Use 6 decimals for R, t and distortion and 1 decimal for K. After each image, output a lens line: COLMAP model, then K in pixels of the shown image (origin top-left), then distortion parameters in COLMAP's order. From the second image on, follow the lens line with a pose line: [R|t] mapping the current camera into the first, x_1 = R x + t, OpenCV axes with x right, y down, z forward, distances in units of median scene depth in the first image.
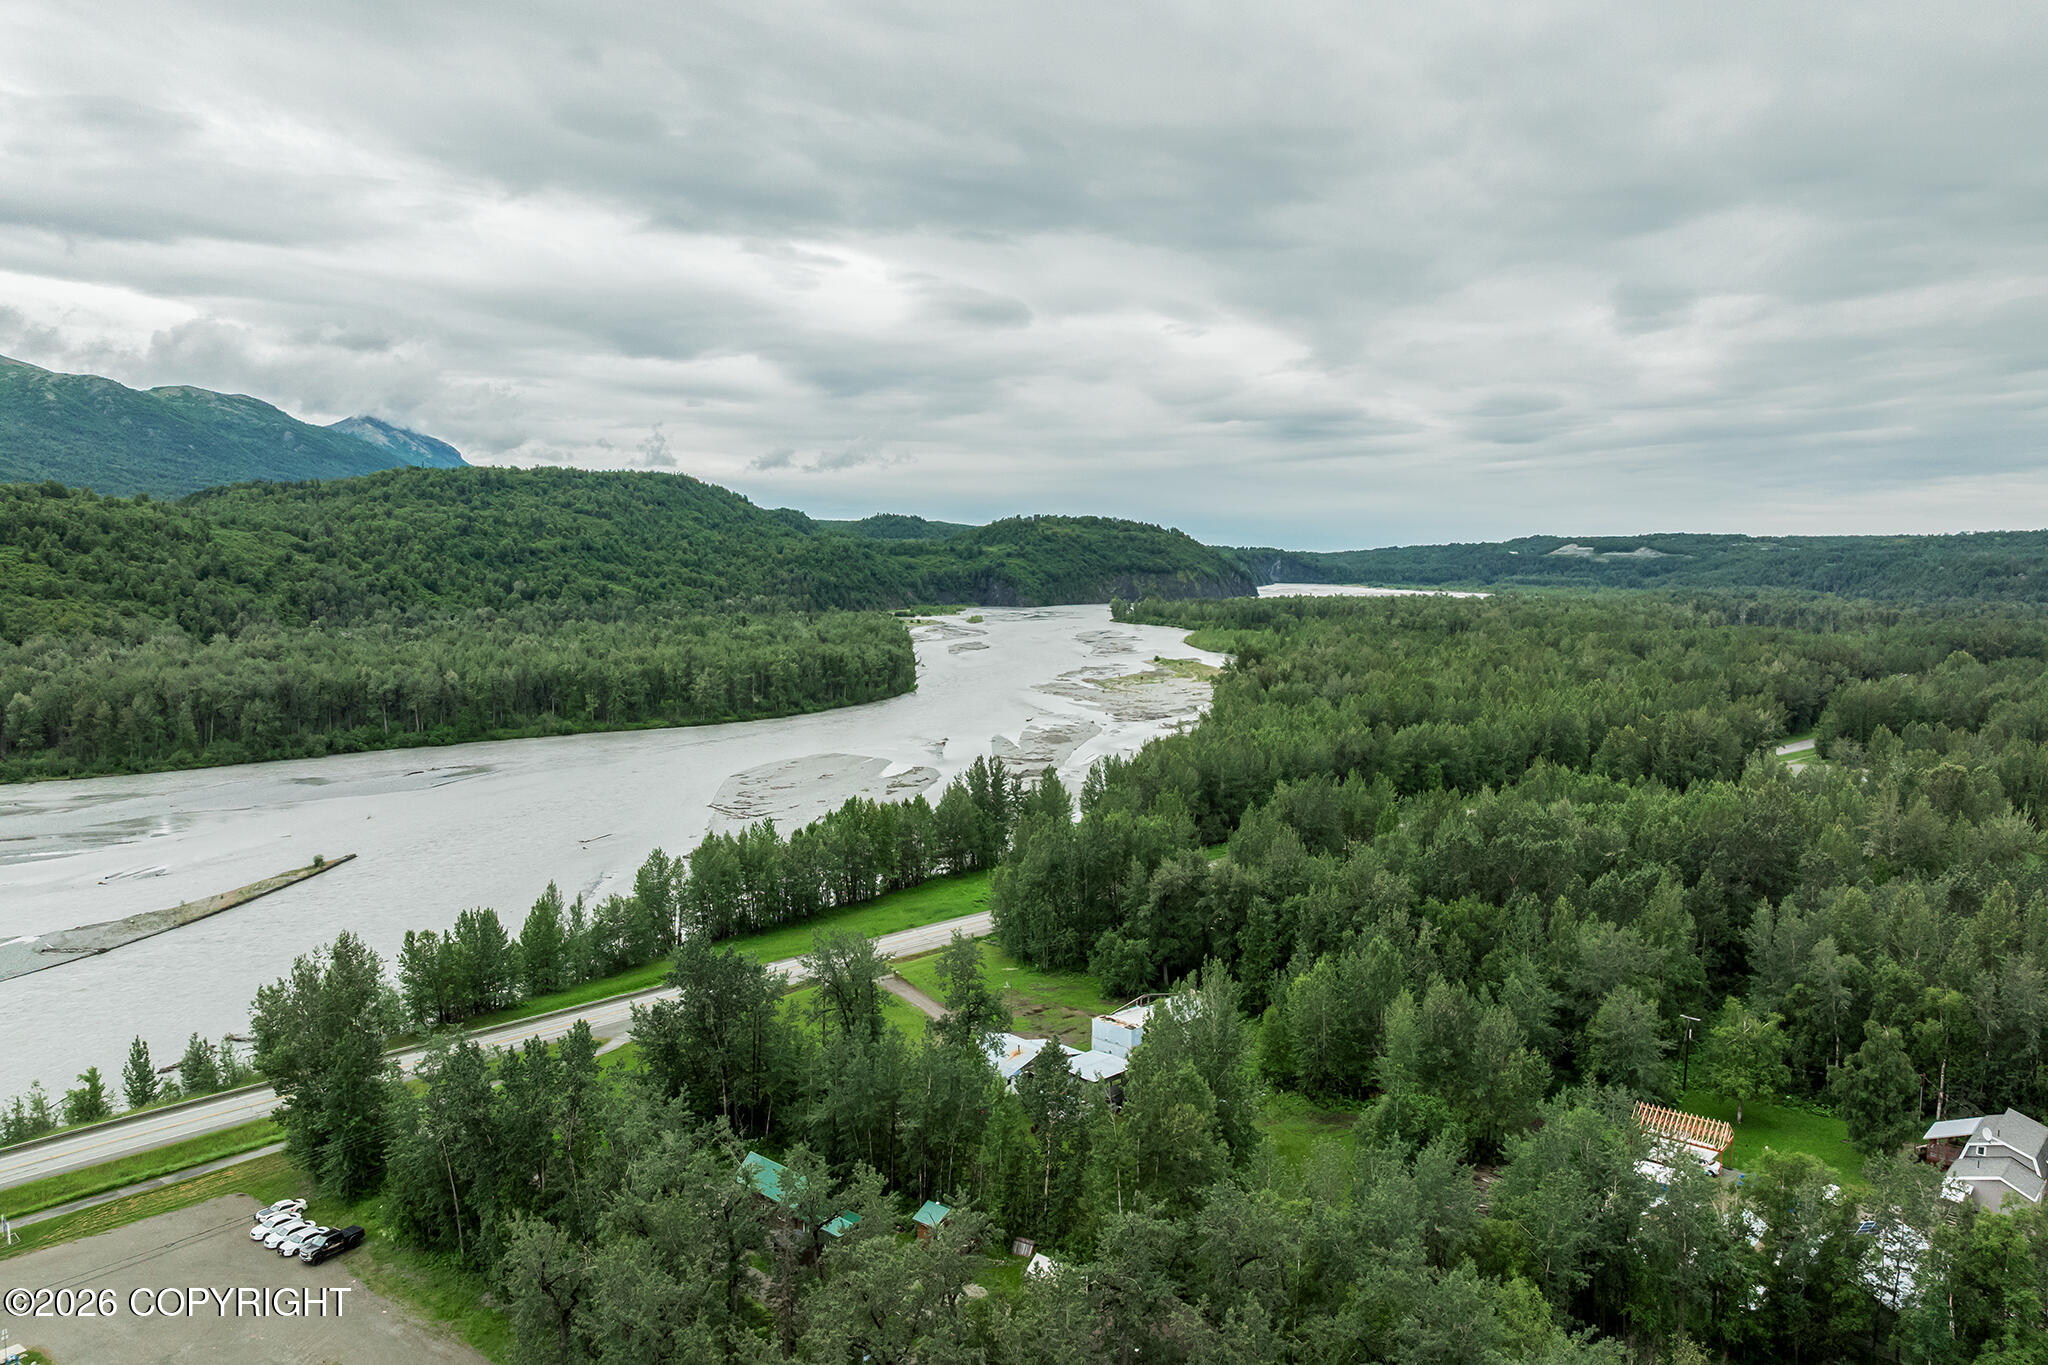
lens RADIAL K [[1468.9, 0, 1029.6], [0, 1468.9, 666.8], [0, 0, 1]] dist [-0.056186, 0.025085]
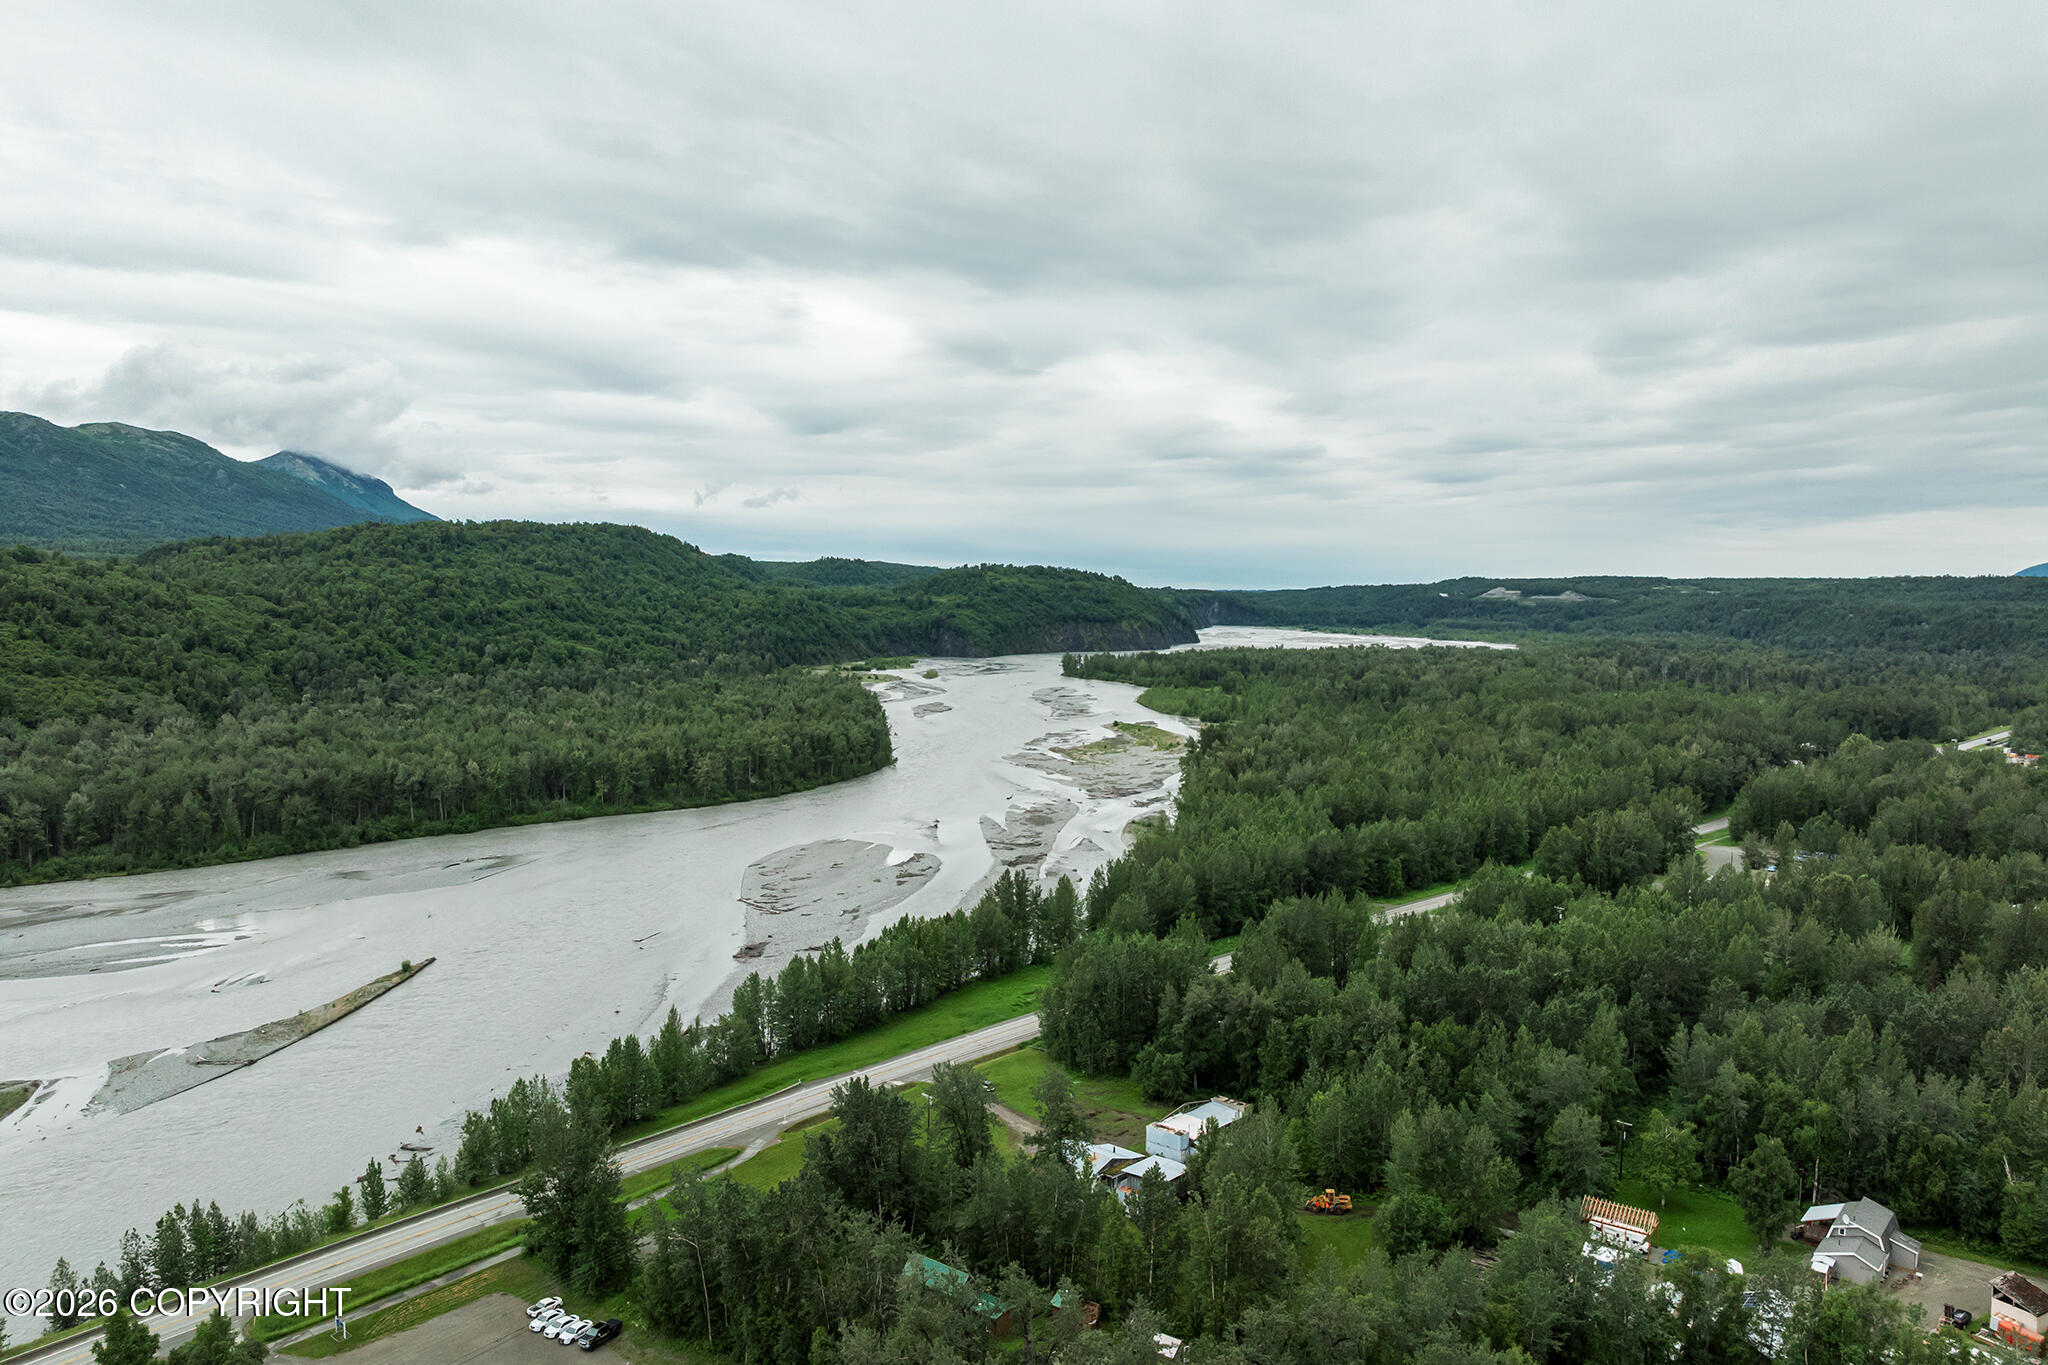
lens RADIAL K [[1468.9, 0, 1027.8], [0, 1468.9, 675.2], [0, 0, 1]] dist [-0.056186, 0.025085]
pose [[0.999029, -0.002215, 0.044012, -0.036066], [0.002904, 0.999874, -0.015592, -0.039106], [-0.043972, 0.015705, 0.998909, -0.074908]]
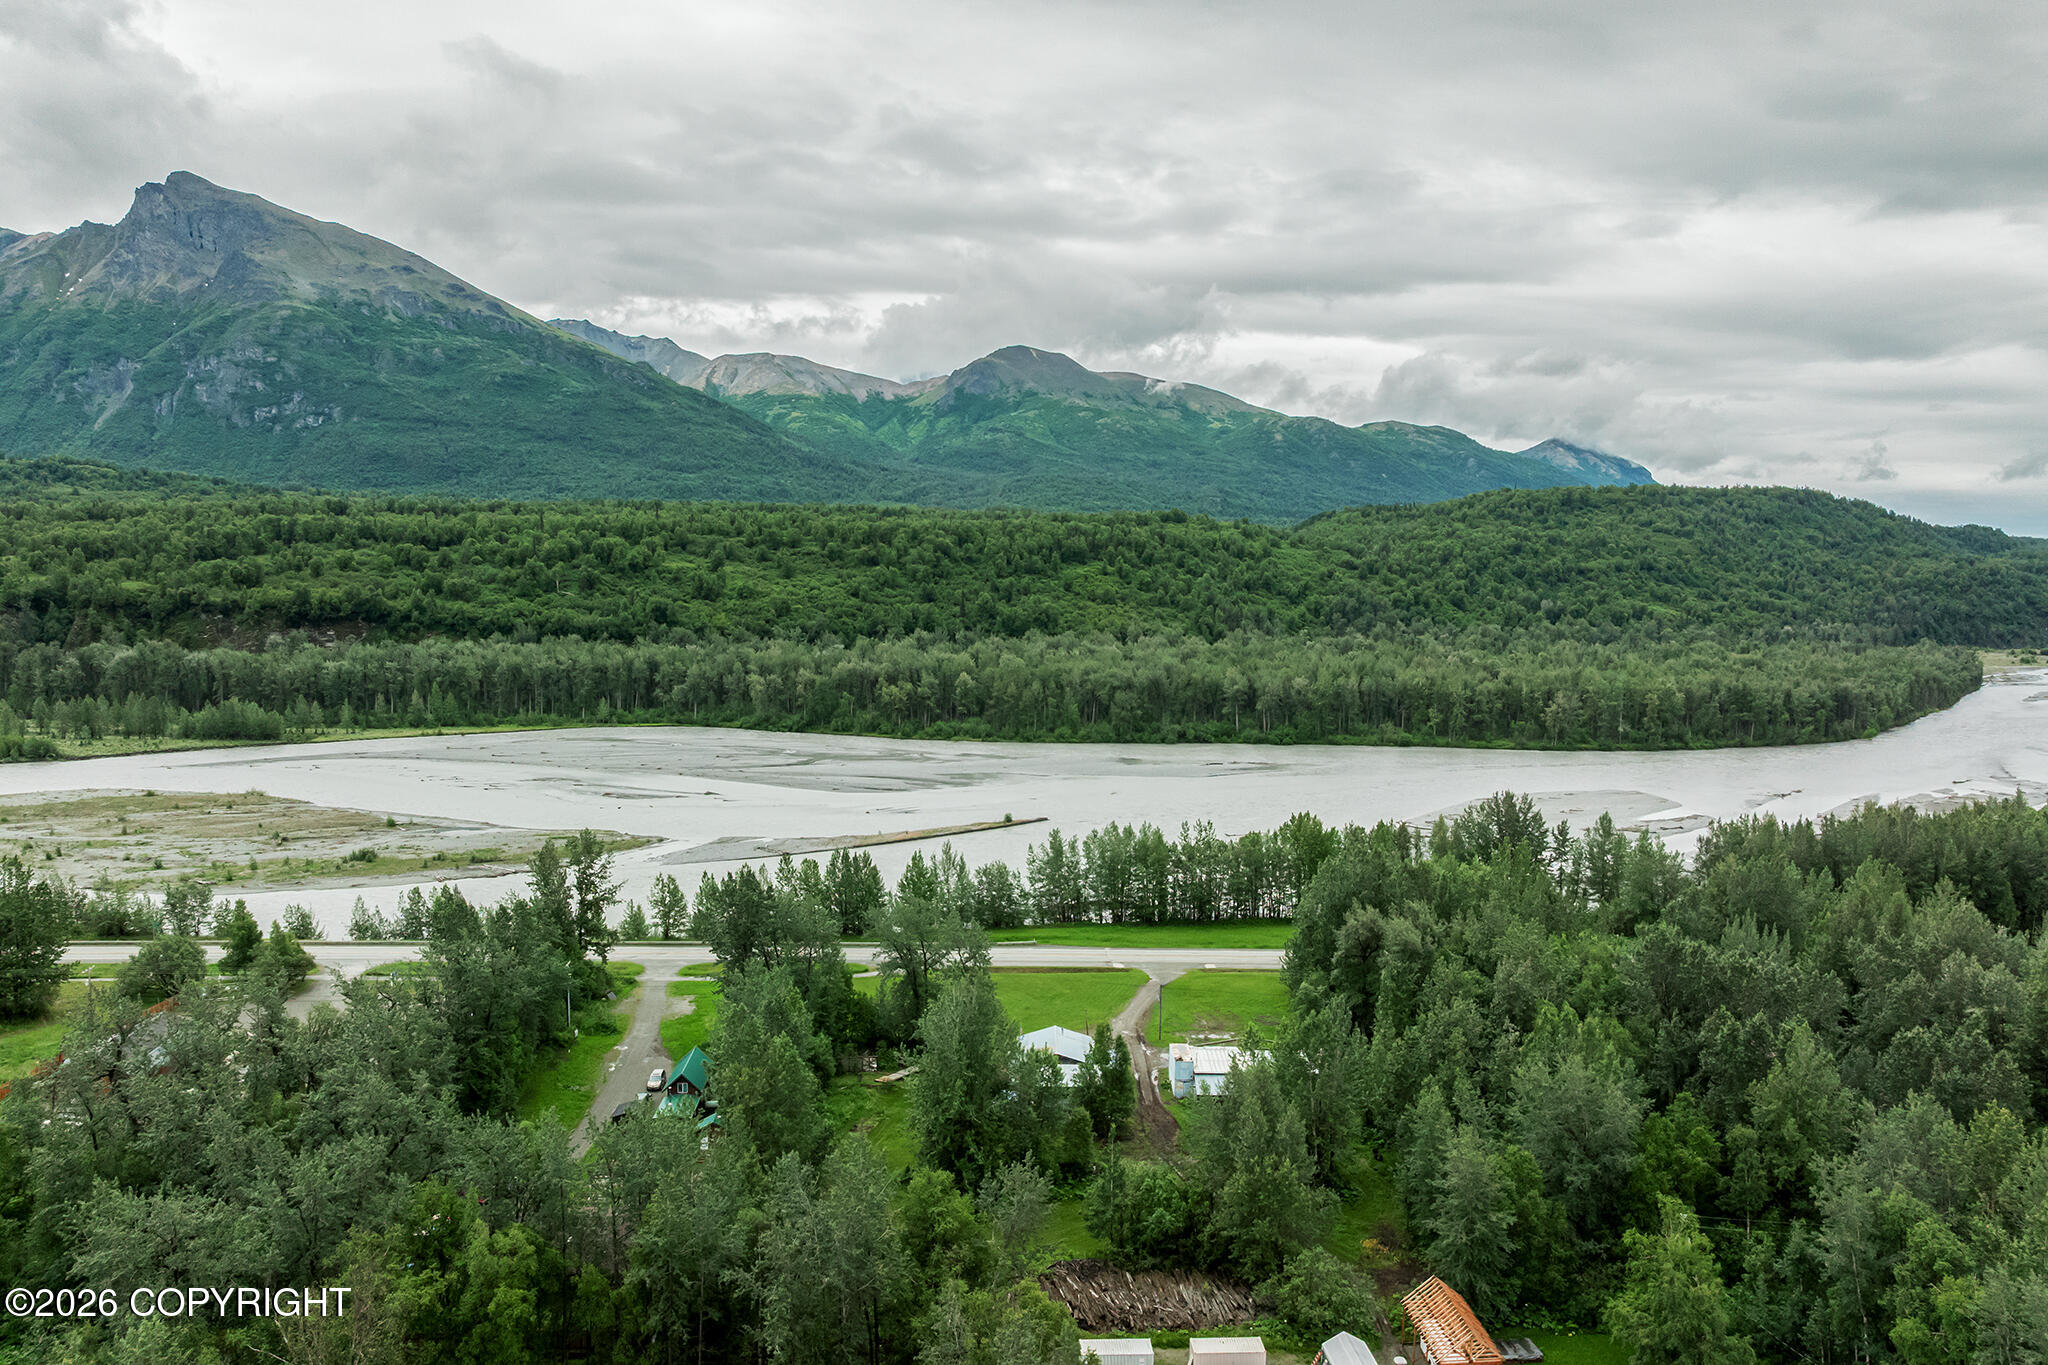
lens RADIAL K [[1468.9, 0, 1005.9], [0, 1468.9, 711.2], [0, 0, 1]] dist [-0.056186, 0.025085]
pose [[0.696590, 0.072060, -0.713842, 0.212230], [-0.061070, 0.997288, 0.041079, -0.002768], [0.714866, 0.014980, 0.699101, 0.078786]]
